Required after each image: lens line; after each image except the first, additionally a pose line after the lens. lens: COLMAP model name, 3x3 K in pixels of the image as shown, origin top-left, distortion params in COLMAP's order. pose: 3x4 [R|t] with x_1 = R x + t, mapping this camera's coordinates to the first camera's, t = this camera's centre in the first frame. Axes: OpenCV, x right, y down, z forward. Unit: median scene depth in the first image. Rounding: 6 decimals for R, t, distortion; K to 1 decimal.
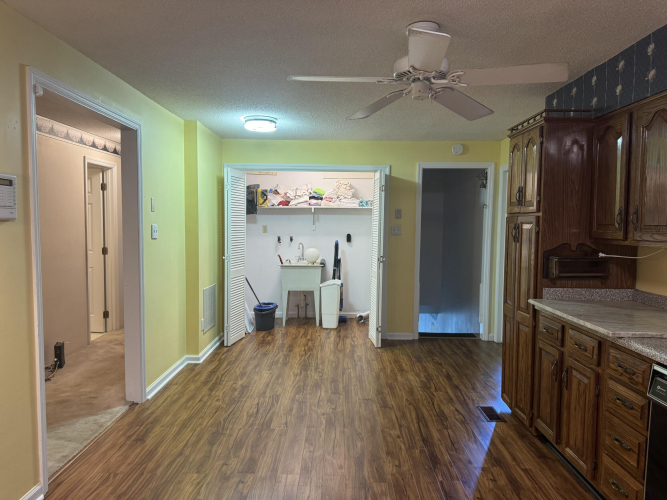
lens RADIAL K [[471.2, 0, 333.8], [0, 471.2, 250.7], [0, 0, 1]] dist [0.028420, -0.045039]
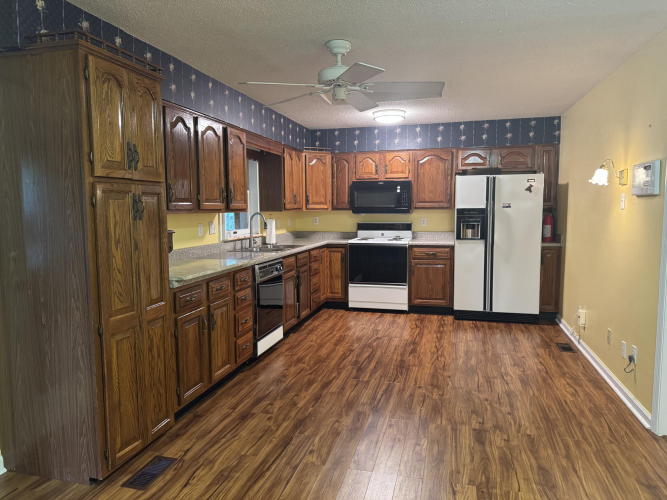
lens RADIAL K [[471.2, 0, 334.0], [0, 471.2, 250.1], [0, 0, 1]] dist [0.028420, -0.045039]
pose [[-0.970309, -0.027595, 0.240290, -0.101861], [0.009184, 0.988551, 0.150608, -0.092312], [-0.241695, 0.148343, -0.958946, 1.913704]]
